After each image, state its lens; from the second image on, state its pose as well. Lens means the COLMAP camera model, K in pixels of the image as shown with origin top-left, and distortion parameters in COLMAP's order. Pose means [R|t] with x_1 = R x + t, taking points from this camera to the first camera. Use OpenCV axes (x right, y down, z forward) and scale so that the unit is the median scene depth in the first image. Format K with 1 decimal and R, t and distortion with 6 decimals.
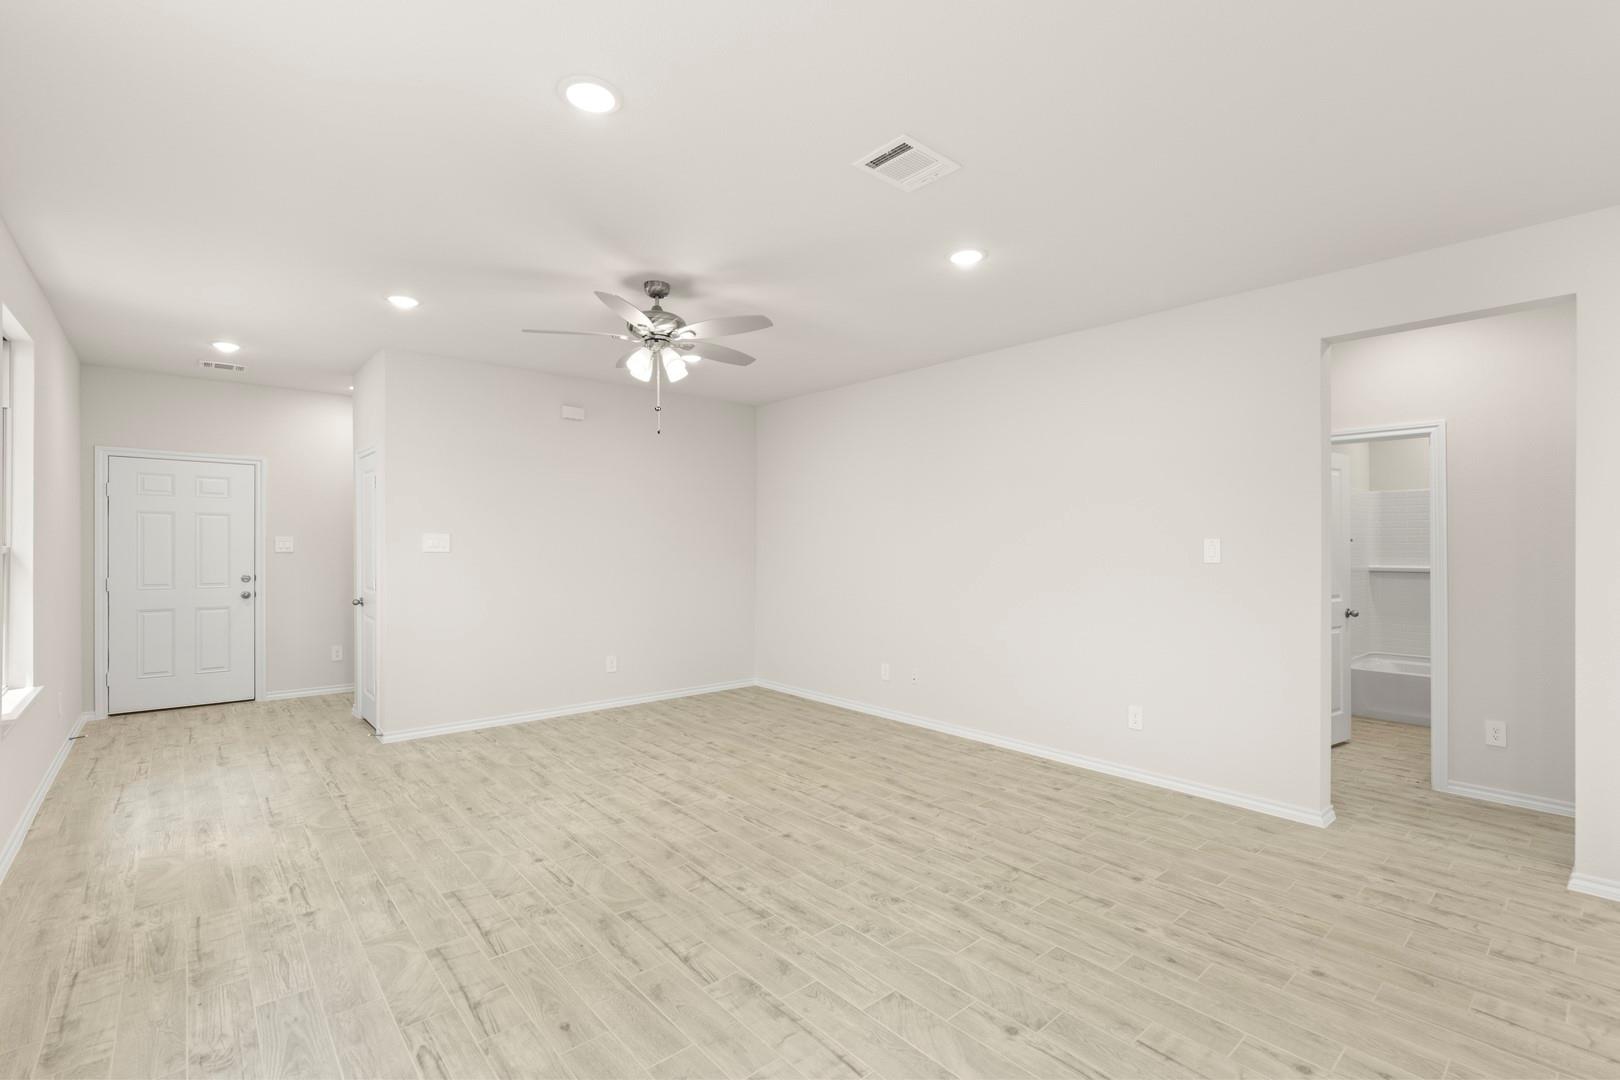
lens RADIAL K [[724.7, 0, 839.9], [0, 724.7, 544.8], [0, 0, 1]] dist [-0.002806, -0.000347]
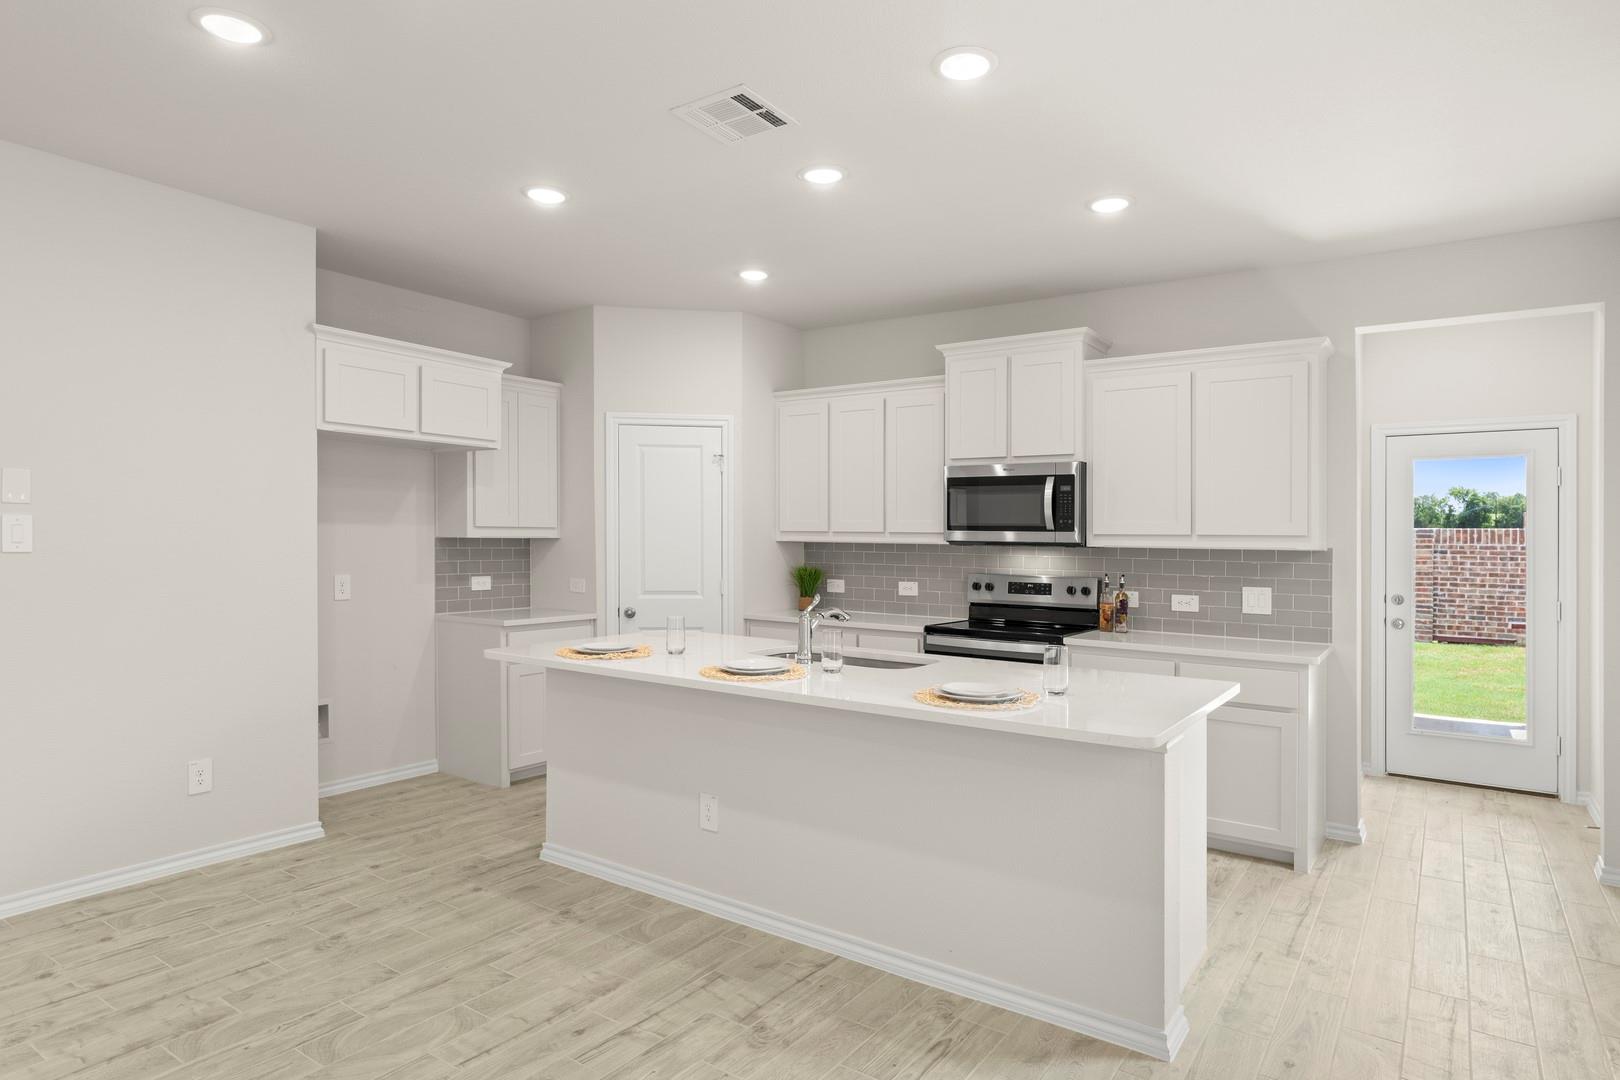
lens RADIAL K [[918.6, 0, 784.0], [0, 918.6, 523.1], [0, 0, 1]] dist [0.001831, 0.000568]
pose [[-0.204350, 0.008980, 0.978857, -0.176479], [-0.013521, 0.999837, -0.011995, 0.003239], [-0.978804, -0.015686, -0.204196, 0.216574]]
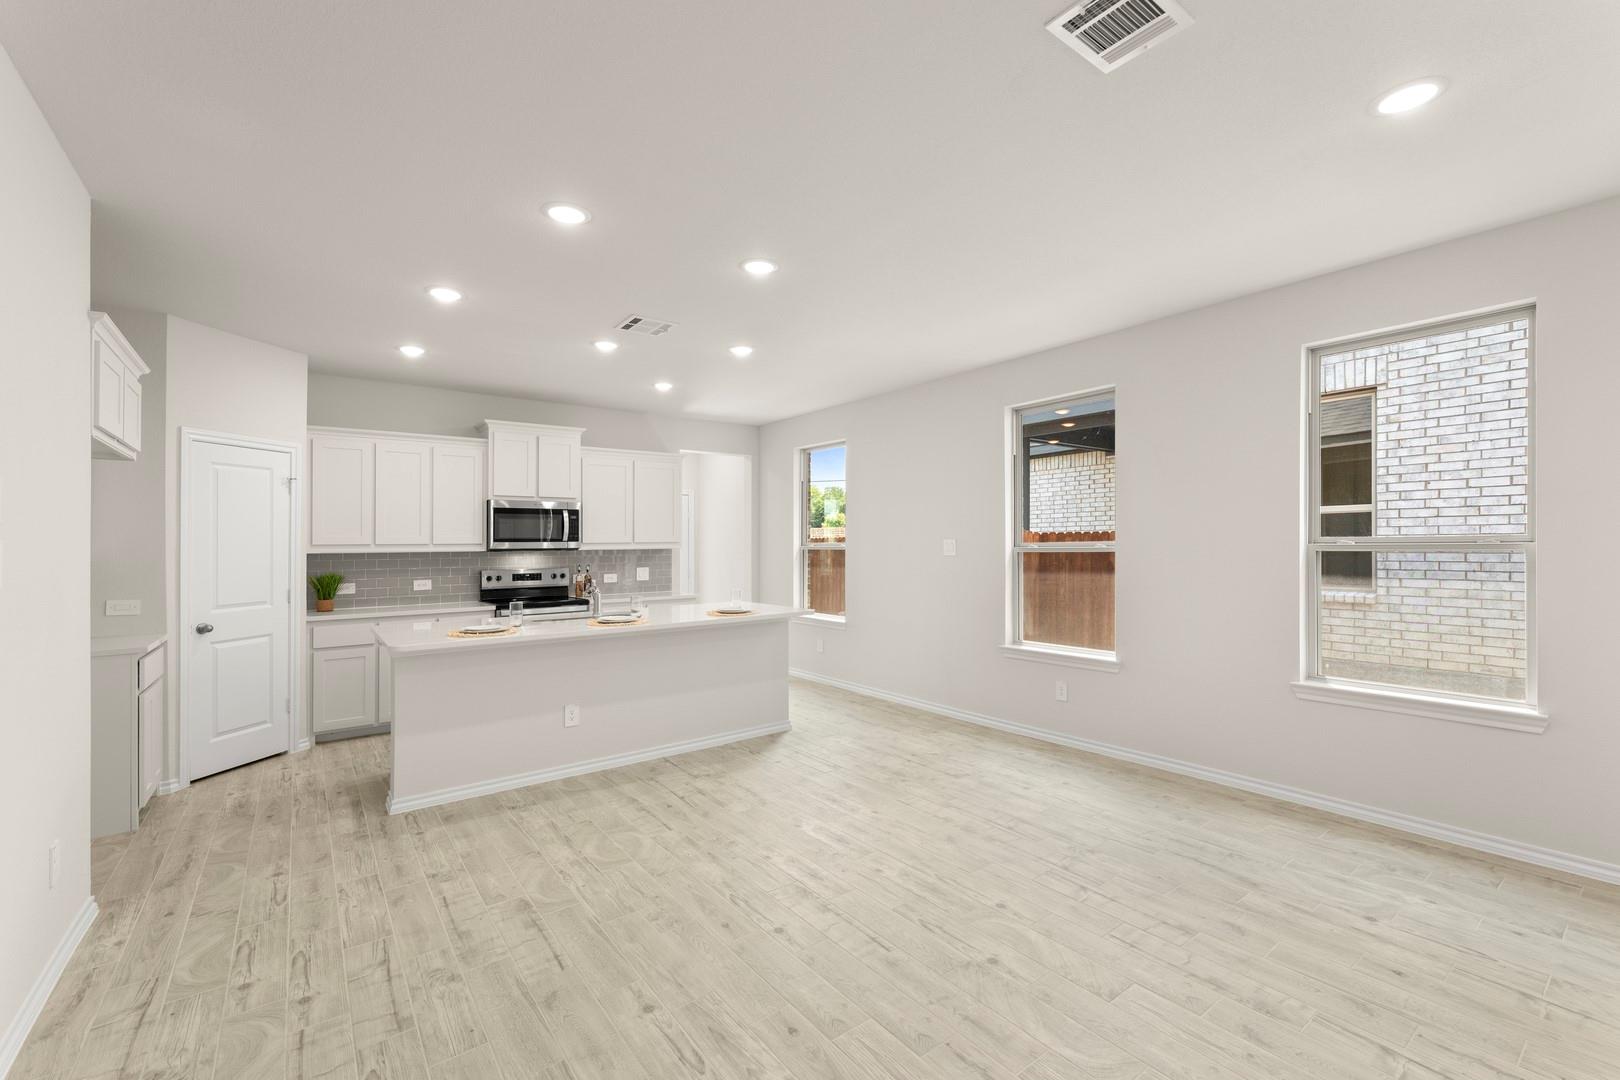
lens RADIAL K [[703.2, 0, 838.7], [0, 703.2, 535.4], [0, 0, 1]] dist [-0.000143, 0.000243]
pose [[-0.997439, 0.006072, 0.071261, 0.238174], [0.005474, 0.999948, -0.008581, -0.003057], [-0.071310, -0.008169, -0.997421, 1.280123]]
